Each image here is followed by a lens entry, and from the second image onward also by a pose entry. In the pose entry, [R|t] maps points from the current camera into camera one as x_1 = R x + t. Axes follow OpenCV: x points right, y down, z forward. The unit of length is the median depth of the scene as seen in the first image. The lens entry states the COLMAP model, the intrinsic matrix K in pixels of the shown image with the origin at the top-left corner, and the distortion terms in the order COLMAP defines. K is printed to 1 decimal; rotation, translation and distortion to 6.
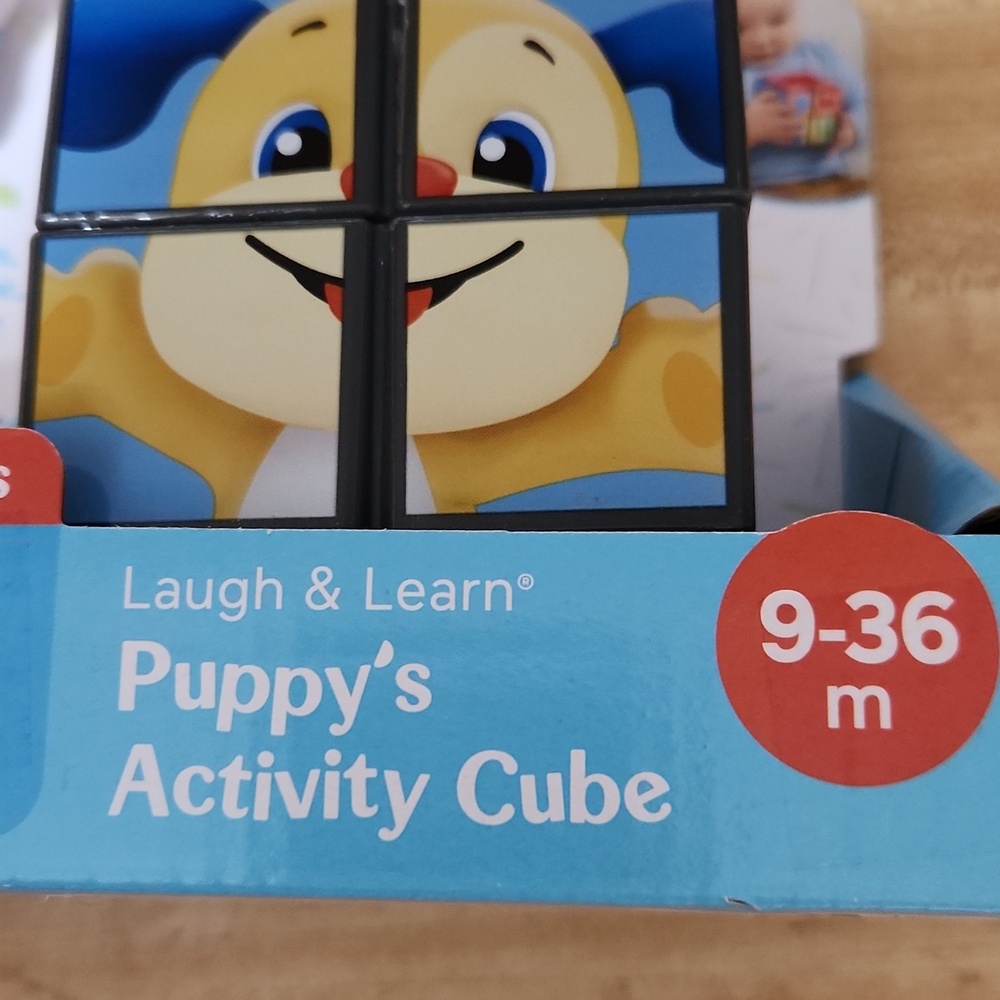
lens RADIAL K [[1523.3, 0, 501.0], [0, 1523.3, 409.2], [0, 0, 1]] dist [0.015683, 0.000000]
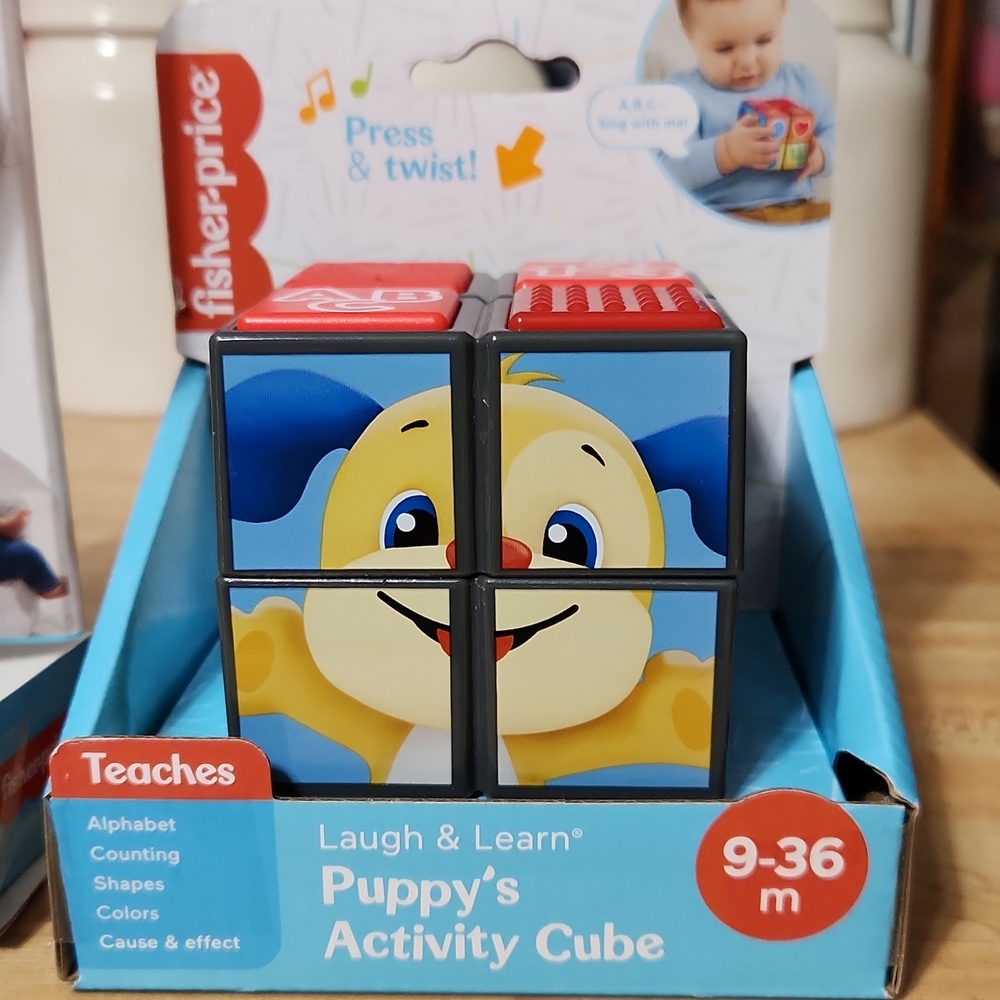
lens RADIAL K [[1523.3, 0, 498.3], [0, 1523.3, 499.6], [0, 0, 1]] dist [0.015683, 0.000000]
pose [[0.997521, -0.025958, 0.065405, -0.158860], [-0.012977, 0.845668, 0.533552, -1.003245], [-0.069161, -0.533078, 0.843235, -0.136699]]
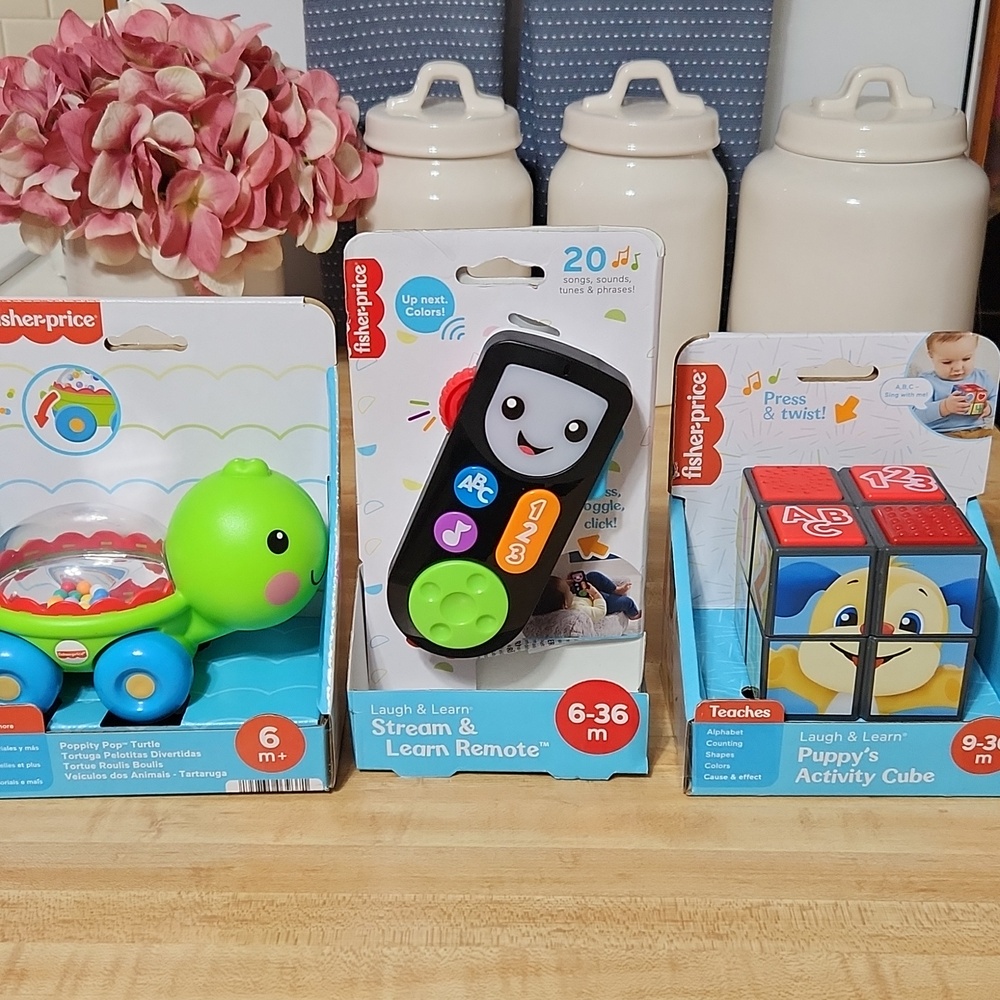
lens RADIAL K [[1369.1, 0, 517.1], [0, 1369.1, 486.9], [0, 0, 1]] dist [0.015145, 0.000000]
pose [[0.997394, -0.042883, 0.058023, -1.135004], [-0.003399, 0.775385, 0.631479, -2.556496], [-0.072070, -0.630031, 0.773219, -1.228357]]
